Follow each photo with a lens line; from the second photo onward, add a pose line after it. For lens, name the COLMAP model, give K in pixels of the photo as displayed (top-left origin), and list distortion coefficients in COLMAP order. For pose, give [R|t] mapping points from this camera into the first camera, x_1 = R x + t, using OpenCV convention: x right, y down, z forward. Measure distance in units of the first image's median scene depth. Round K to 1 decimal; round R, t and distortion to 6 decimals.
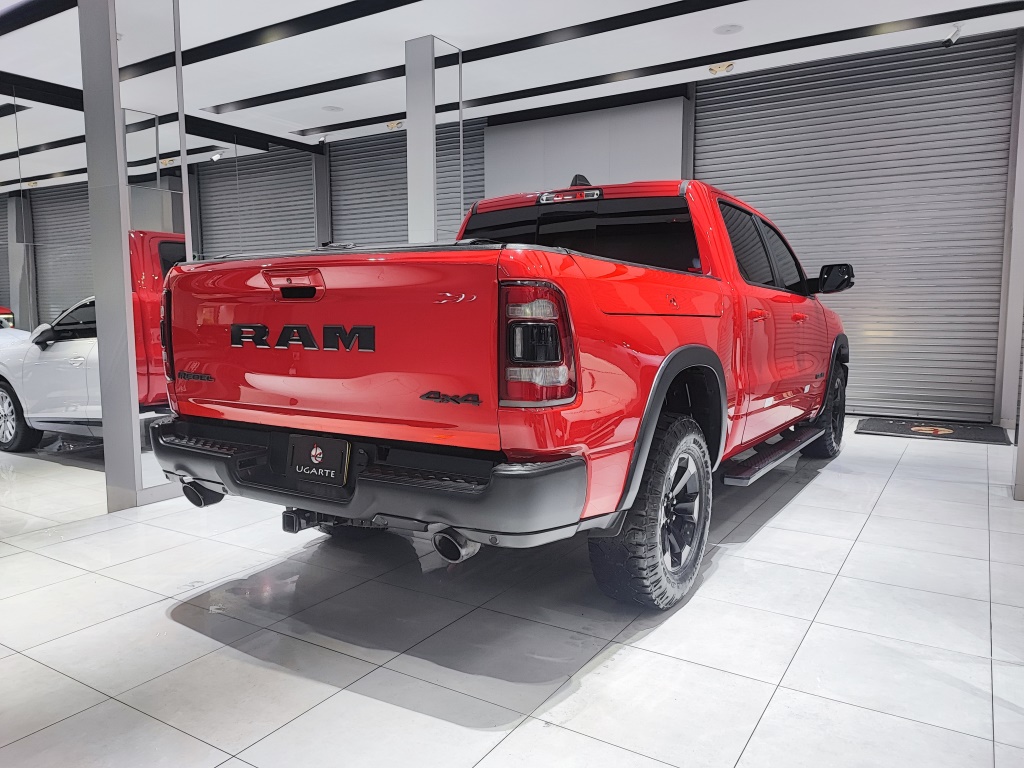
lens RADIAL K [[737.3, 0, 512.0], [0, 737.3, 384.0], [0, 0, 1]] dist [0.014096, 0.000610]
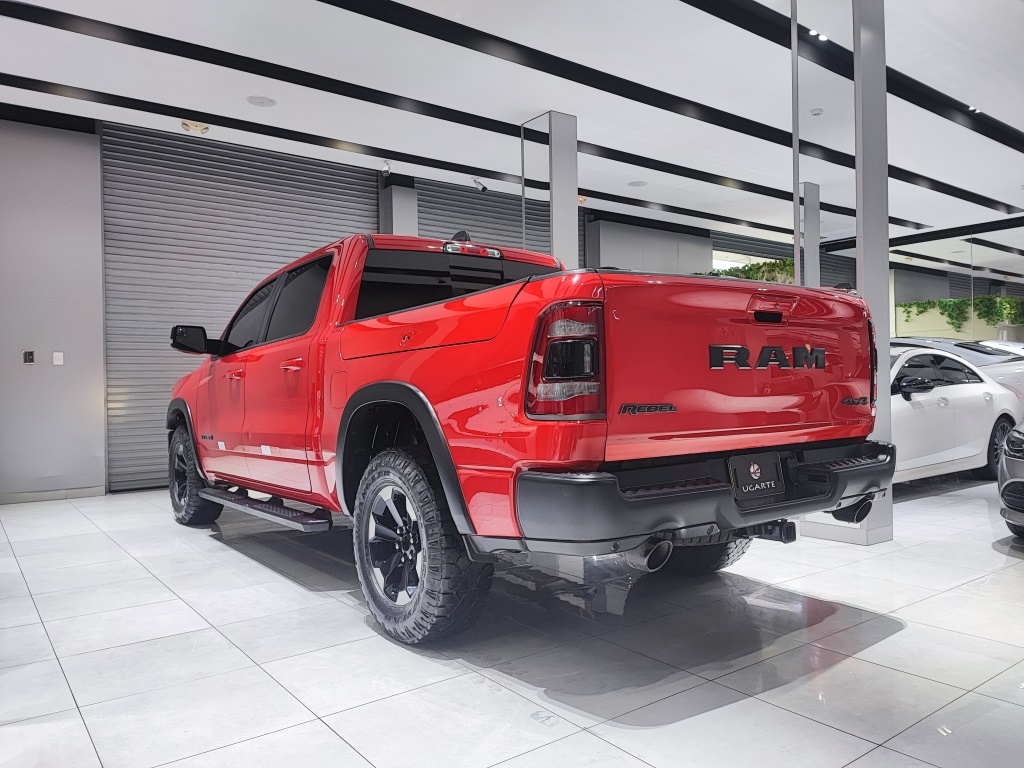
lens RADIAL K [[745.9, 0, 512.0], [0, 745.9, 384.0], [0, 0, 1]] dist [0.032106, 0.002607]
pose [[0.355063, 0.002726, 0.934838, -1.388356], [0.112305, 0.992629, -0.045550, -0.017907], [-0.928072, 0.121160, 0.352140, 0.929712]]
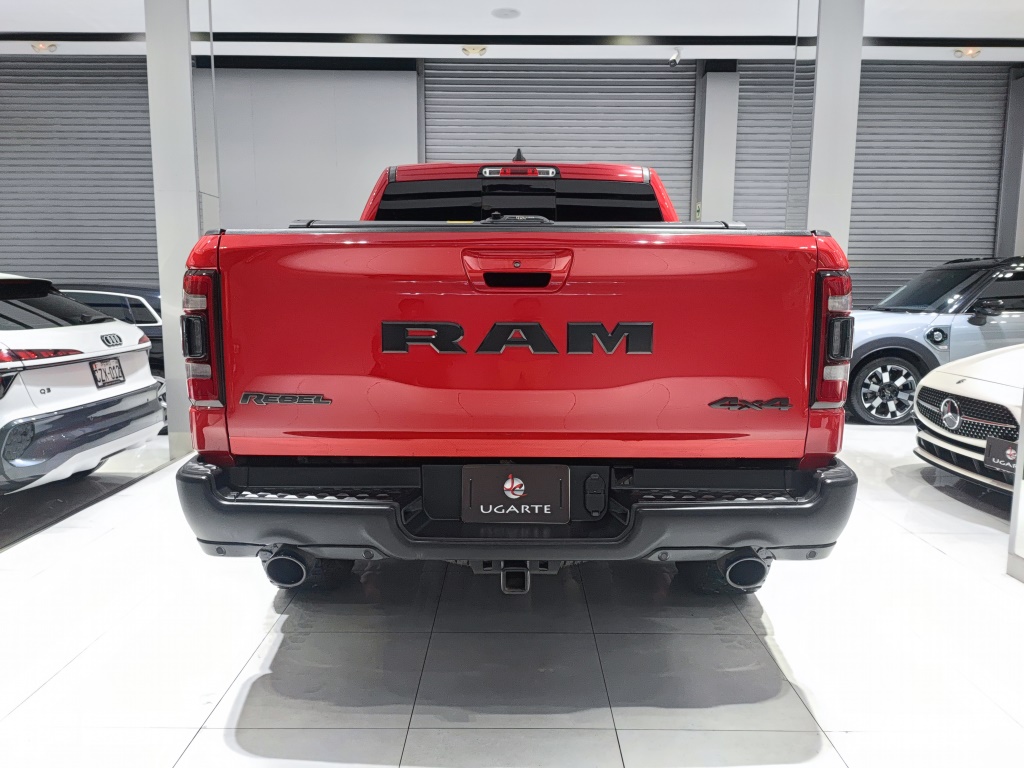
lens RADIAL K [[745.9, 0, 512.0], [0, 745.9, 384.0], [0, 0, 1]] dist [0.032106, 0.002607]
pose [[0.847447, -0.060923, 0.527373, -0.675649], [0.046454, 0.998093, 0.040653, -0.045780], [-0.528844, -0.009952, 0.848661, 0.332238]]
